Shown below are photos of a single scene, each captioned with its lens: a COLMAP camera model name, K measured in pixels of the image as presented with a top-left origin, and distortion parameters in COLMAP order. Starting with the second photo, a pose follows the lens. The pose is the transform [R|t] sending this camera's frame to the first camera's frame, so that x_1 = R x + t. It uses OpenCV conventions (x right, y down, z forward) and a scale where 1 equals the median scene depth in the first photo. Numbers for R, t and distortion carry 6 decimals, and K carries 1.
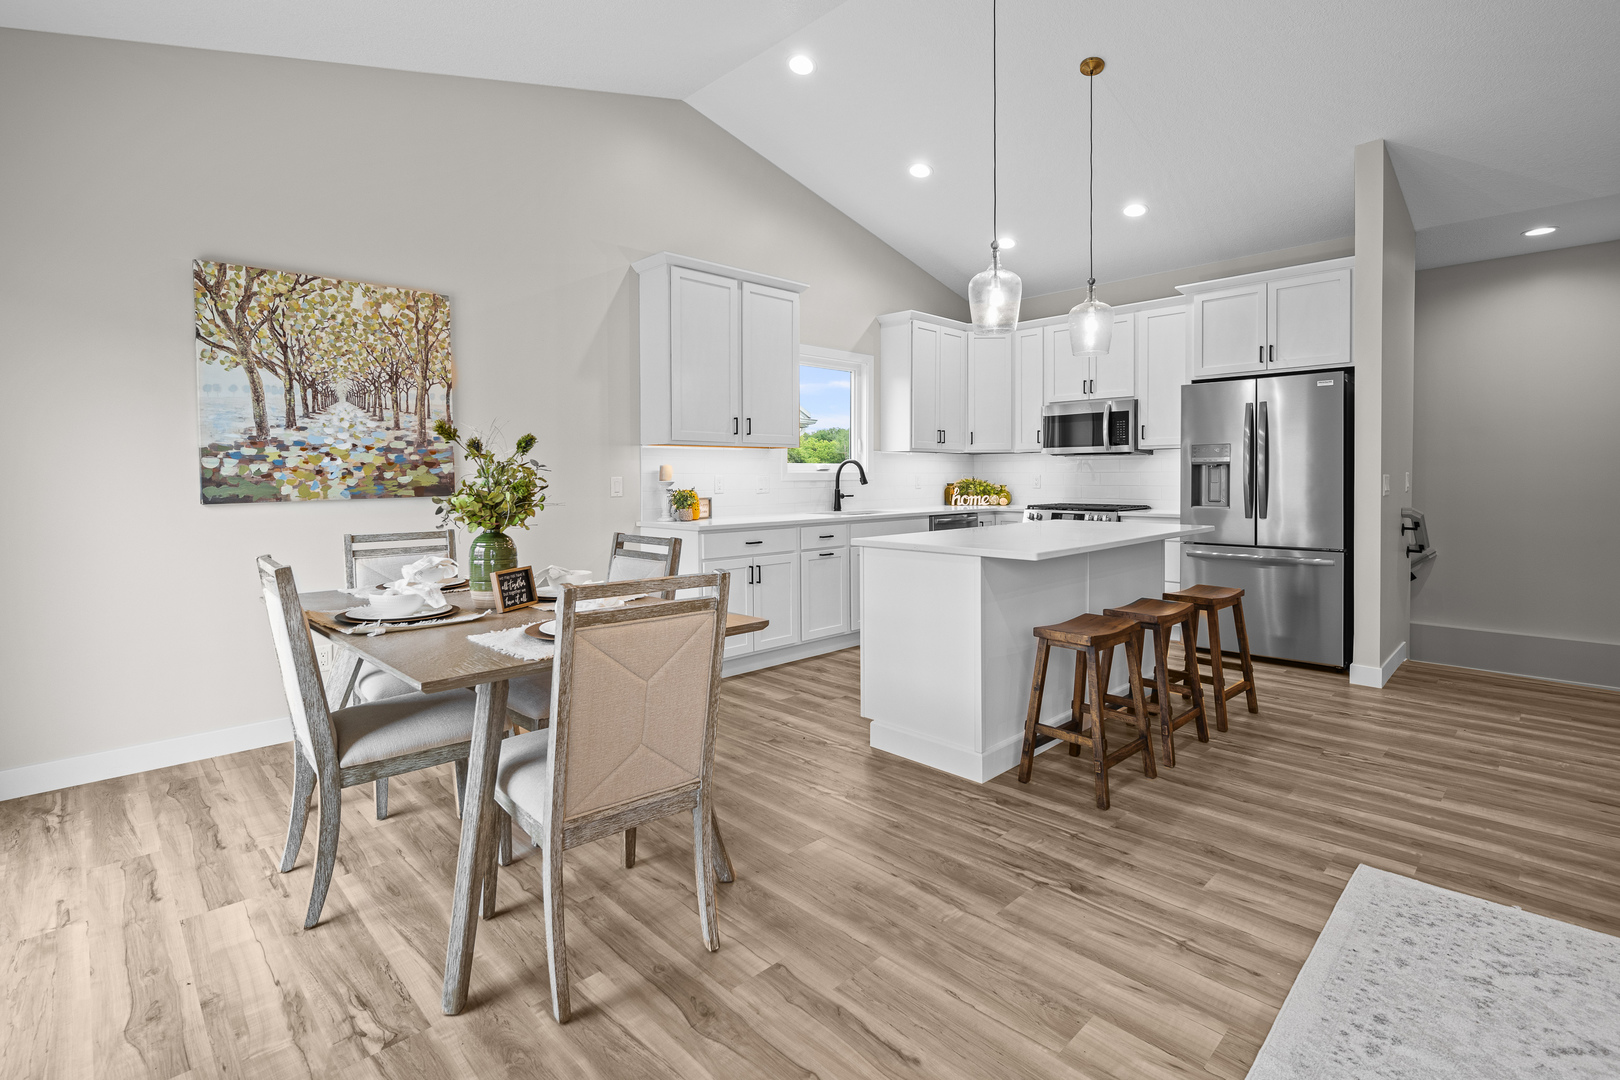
lens RADIAL K [[760.6, 0, 810.0], [0, 760.6, 489.1], [0, 0, 1]] dist [-0.002537, -0.000773]
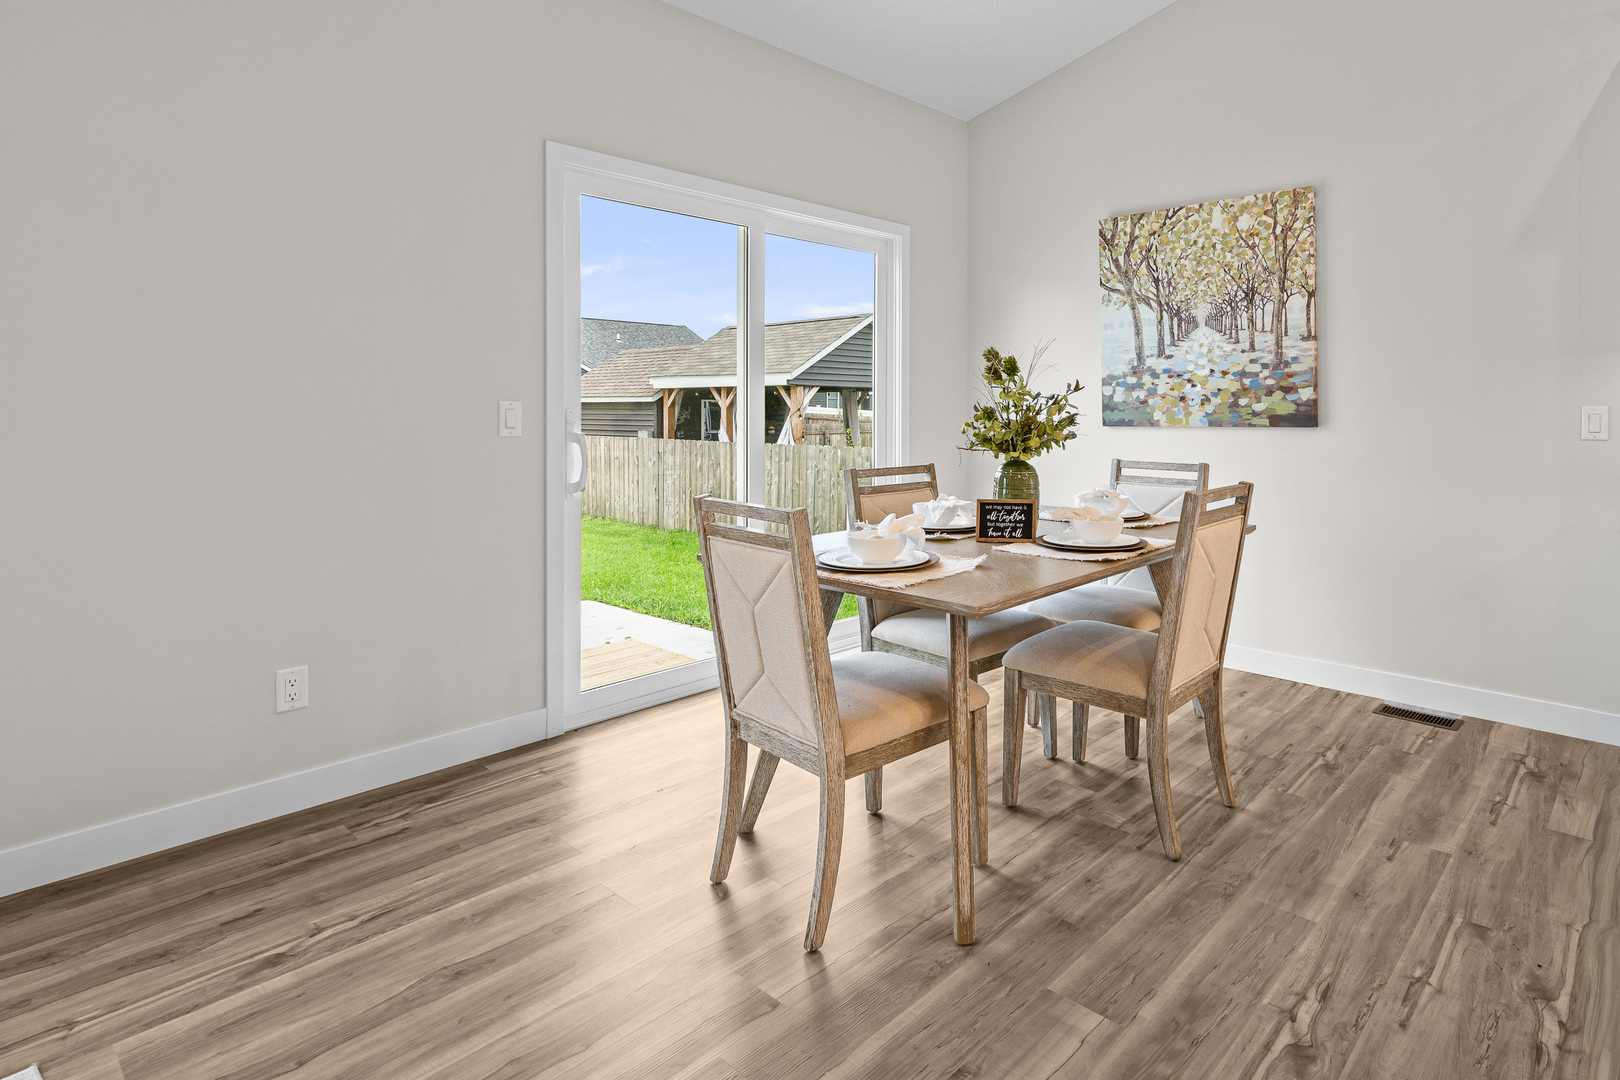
lens RADIAL K [[878.7, 0, 954.3], [0, 878.7, 401.6], [0, 0, 1]] dist [0.003300, -0.000102]
pose [[0.100489, -0.000527, -0.994938, 0.486574], [-0.024077, 0.999706, -0.002961, -0.007769], [0.994647, 0.024253, 0.100447, 0.579453]]
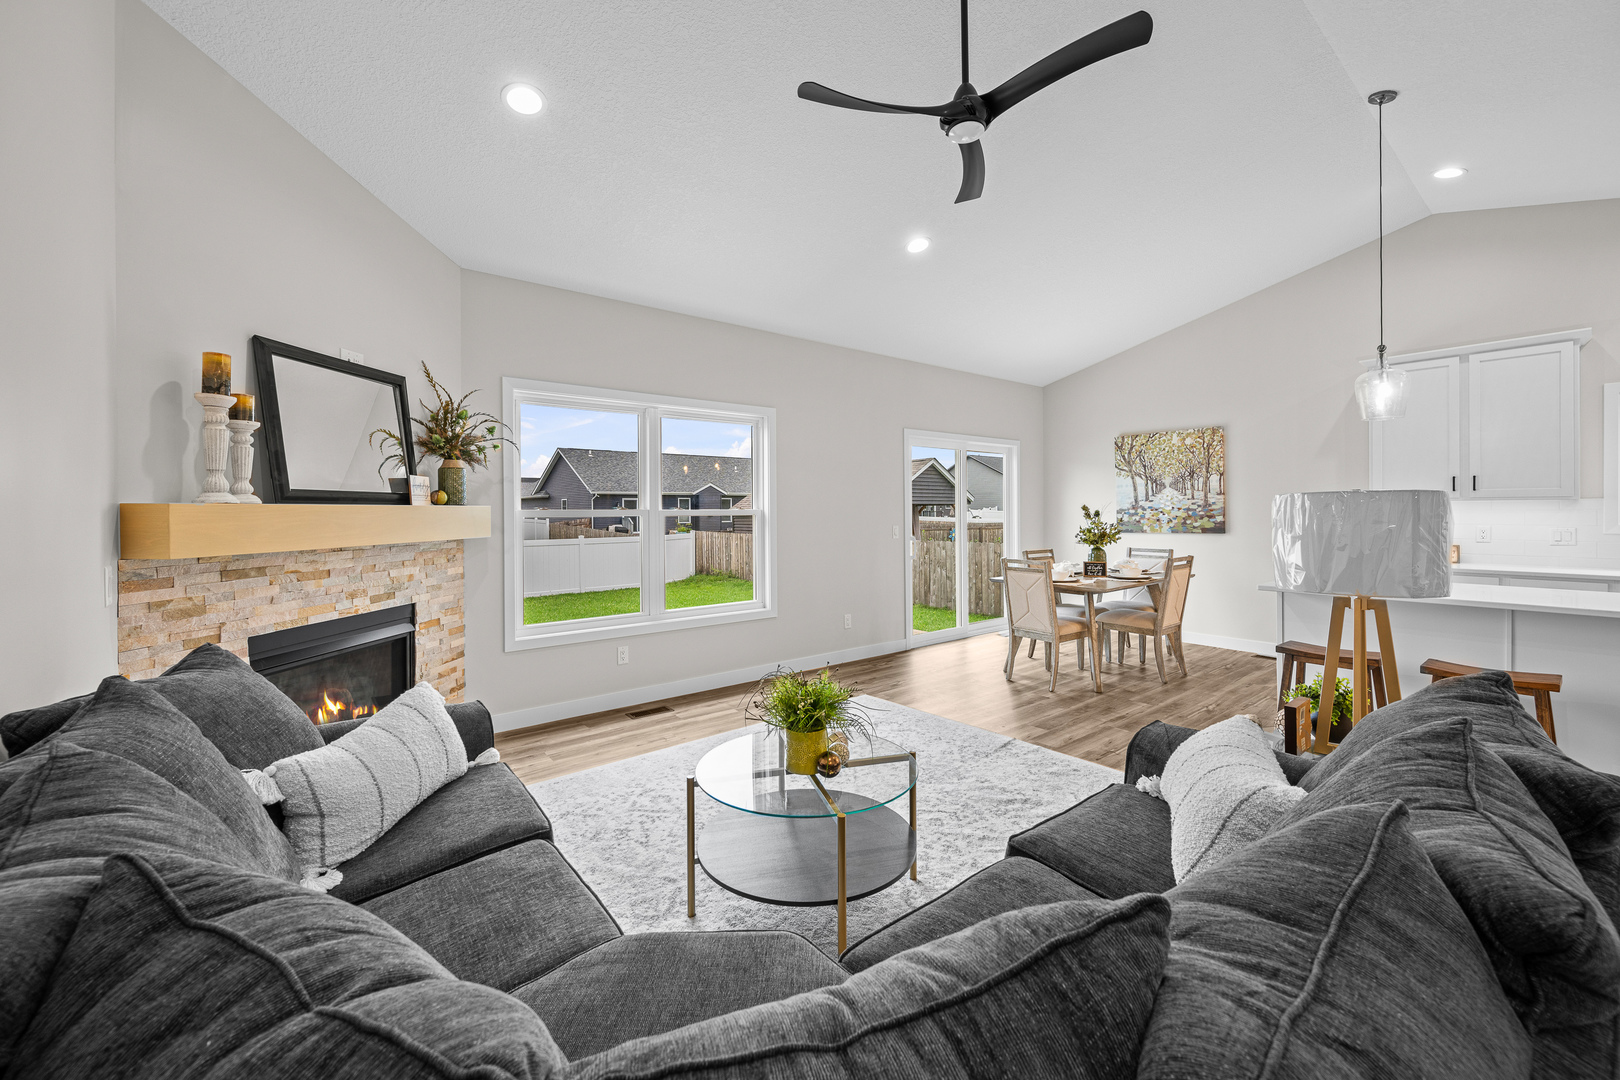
lens RADIAL K [[648.6, 0, 807.1], [0, 648.6, 510.2], [0, 0, 1]] dist [0.000177, -0.000081]
pose [[-0.109579, 0.004685, -0.993967, 1.353558], [-0.012911, 0.999898, 0.006137, -0.049856], [0.993894, 0.013506, -0.109507, 0.184713]]
